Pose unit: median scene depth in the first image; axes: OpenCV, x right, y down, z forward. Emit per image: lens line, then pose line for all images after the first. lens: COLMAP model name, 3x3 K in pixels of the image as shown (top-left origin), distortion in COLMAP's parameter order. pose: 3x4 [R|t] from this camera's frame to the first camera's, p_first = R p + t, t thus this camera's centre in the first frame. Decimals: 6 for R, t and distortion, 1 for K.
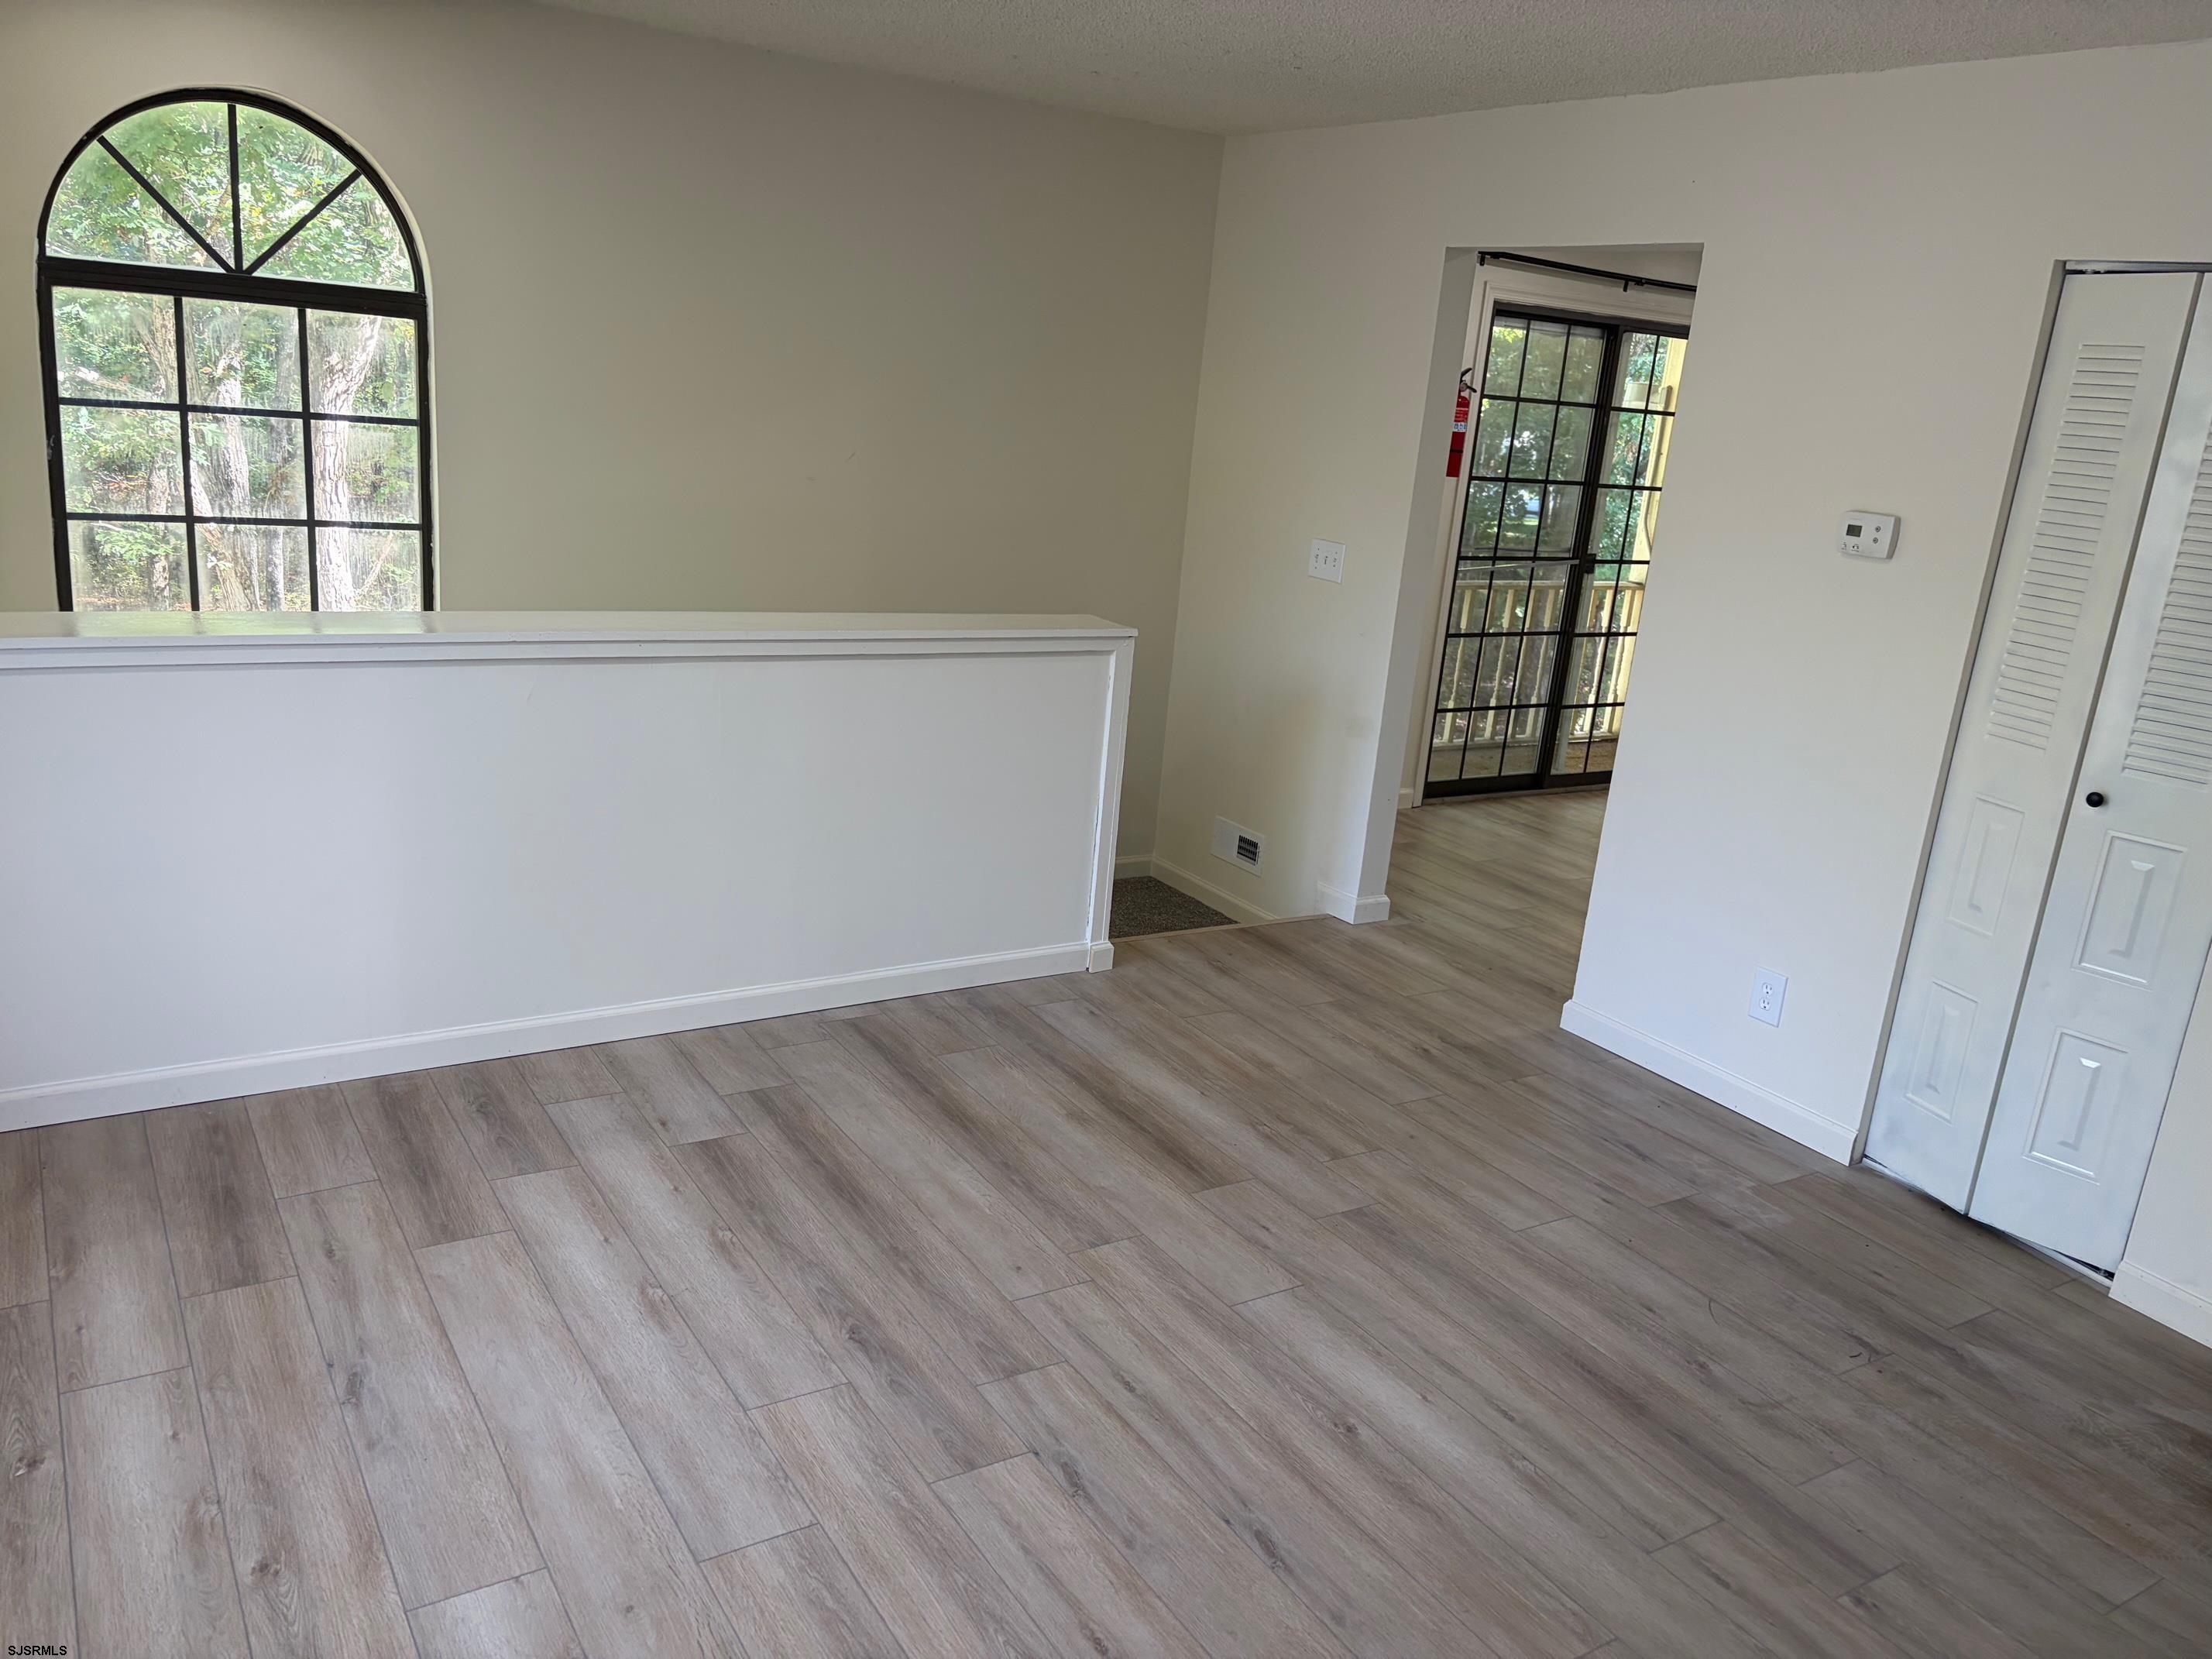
lens RADIAL K [[1676.3, 0, 1106.0], [0, 1676.3, 829.5], [0, 0, 1]] dist [0.044083, -0.049580]
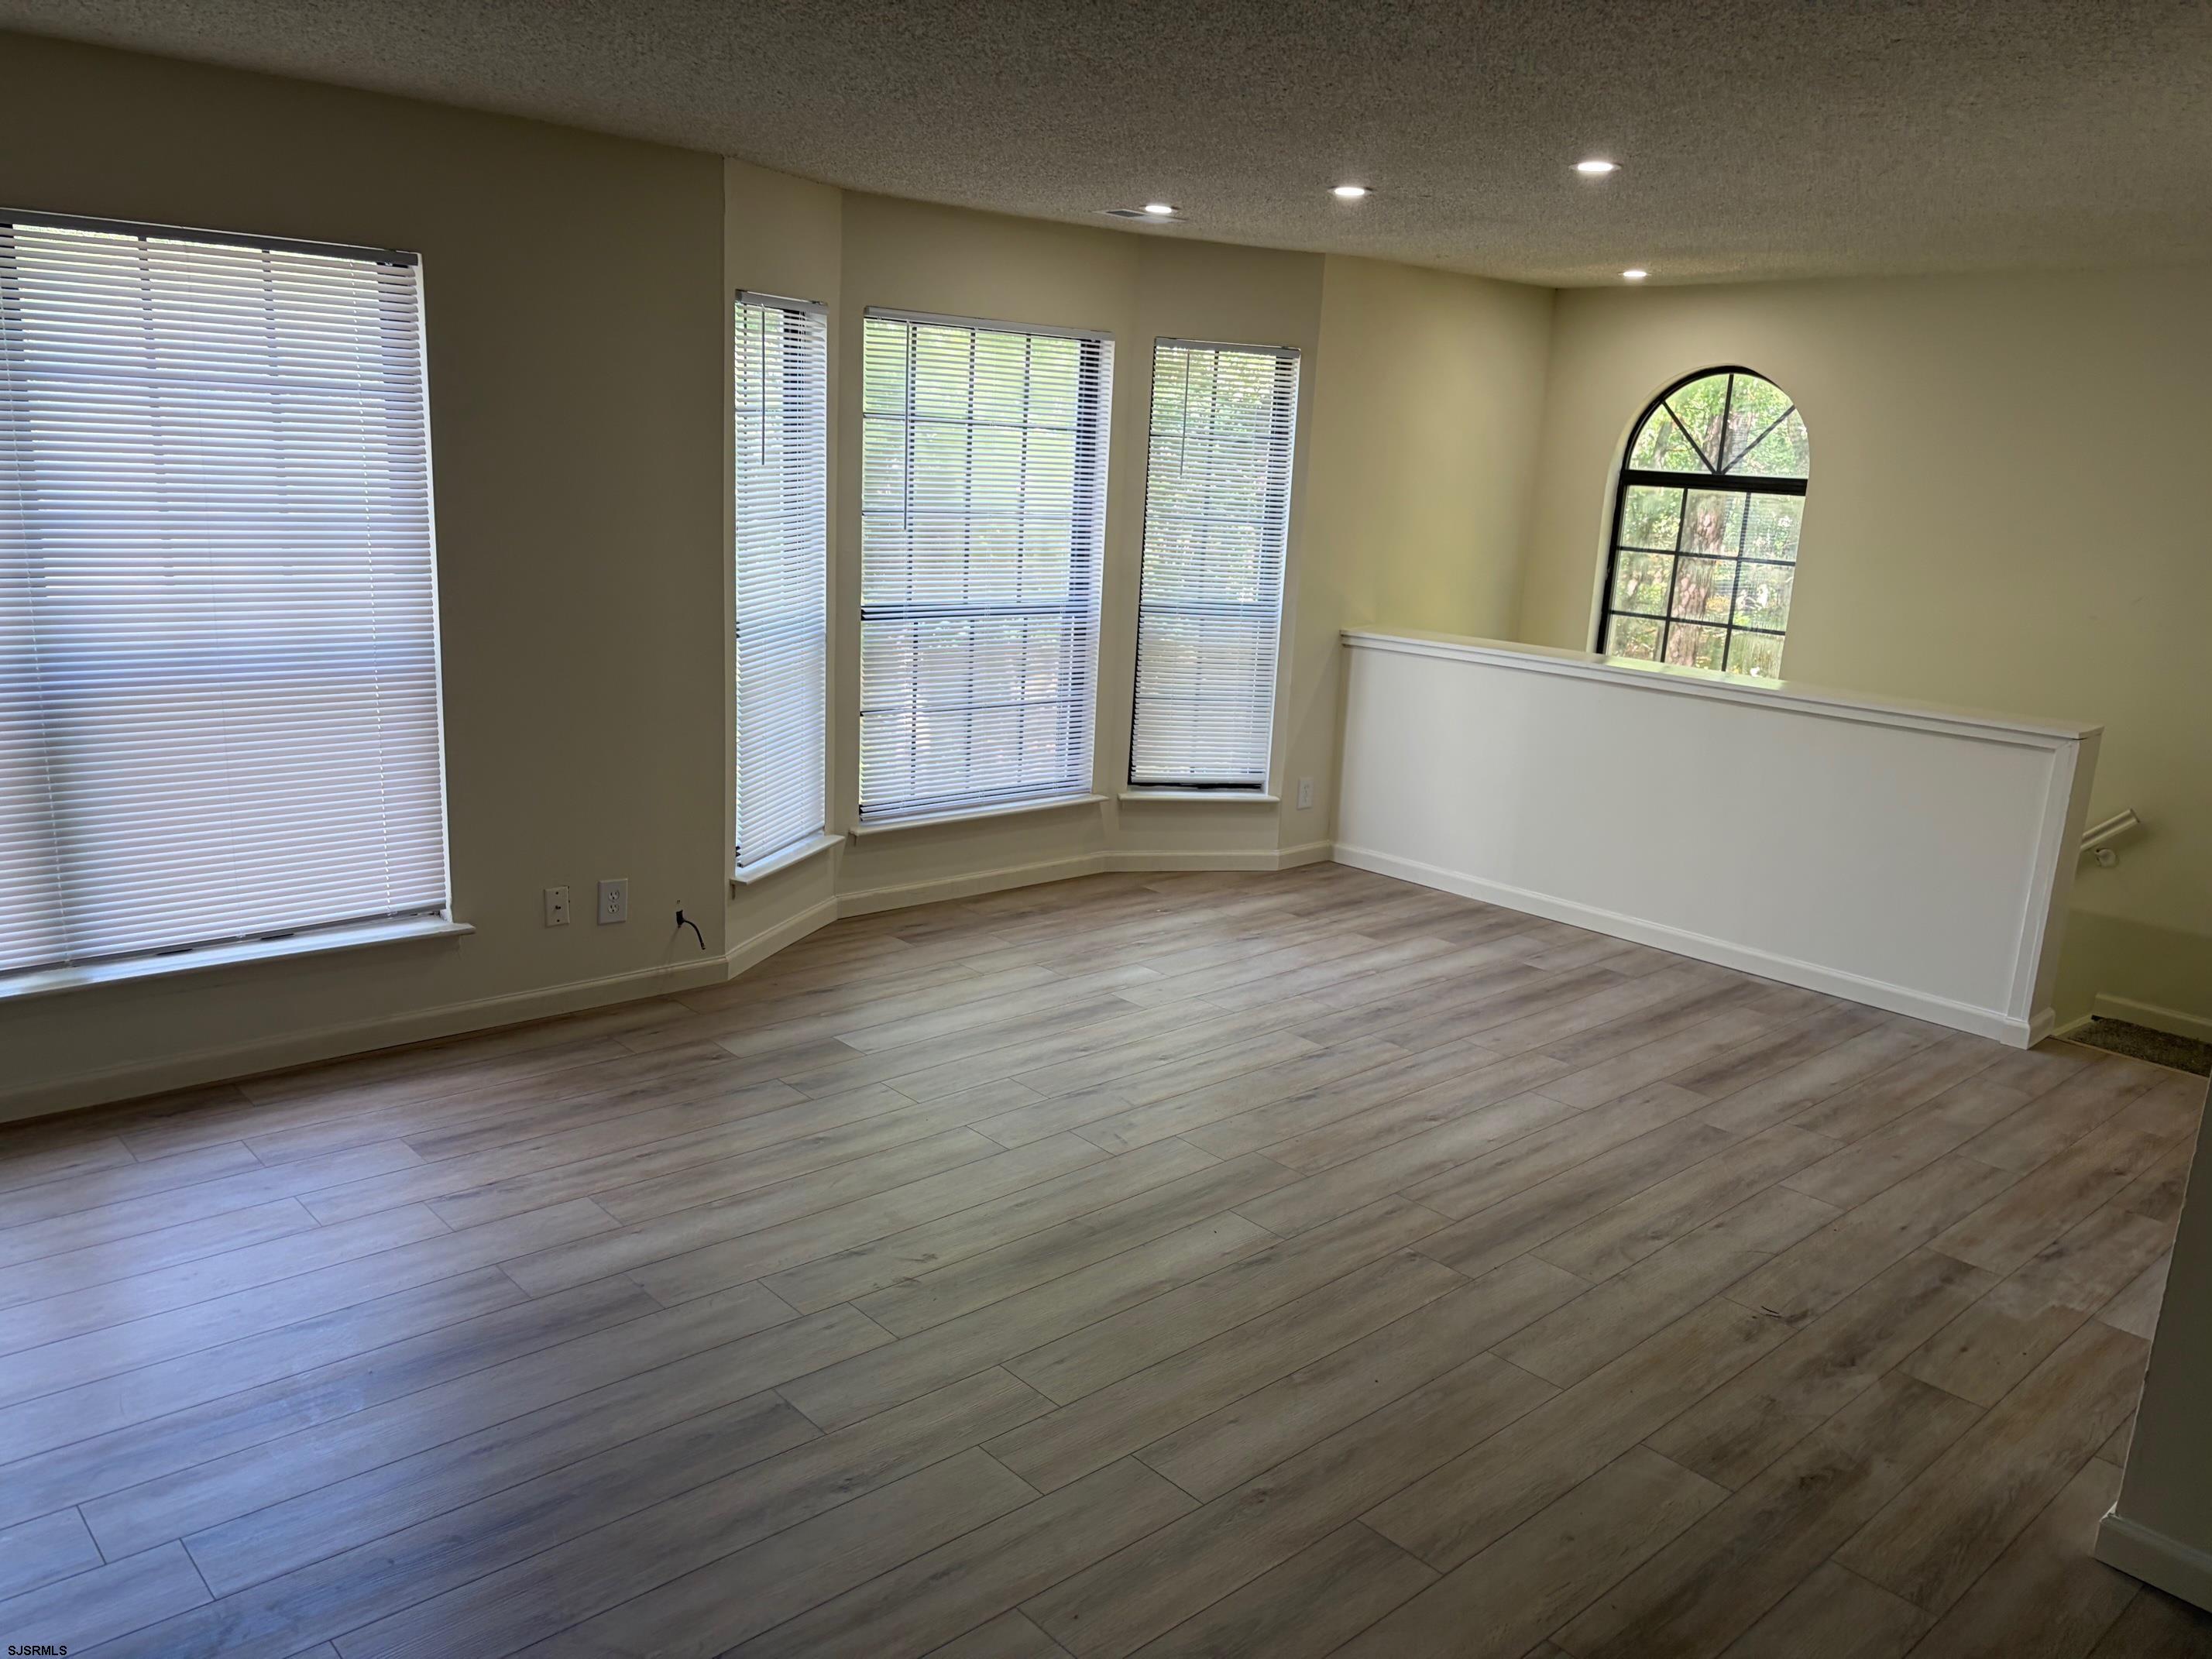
lens RADIAL K [[1676.3, 0, 1106.0], [0, 1676.3, 829.5], [0, 0, 1]] dist [0.044083, -0.049580]
pose [[0.170499, 0.145789, -0.974513, 1.281071], [-0.297845, 0.950356, 0.090065, 0.036400], [0.939265, 0.274898, 0.205458, 0.249033]]
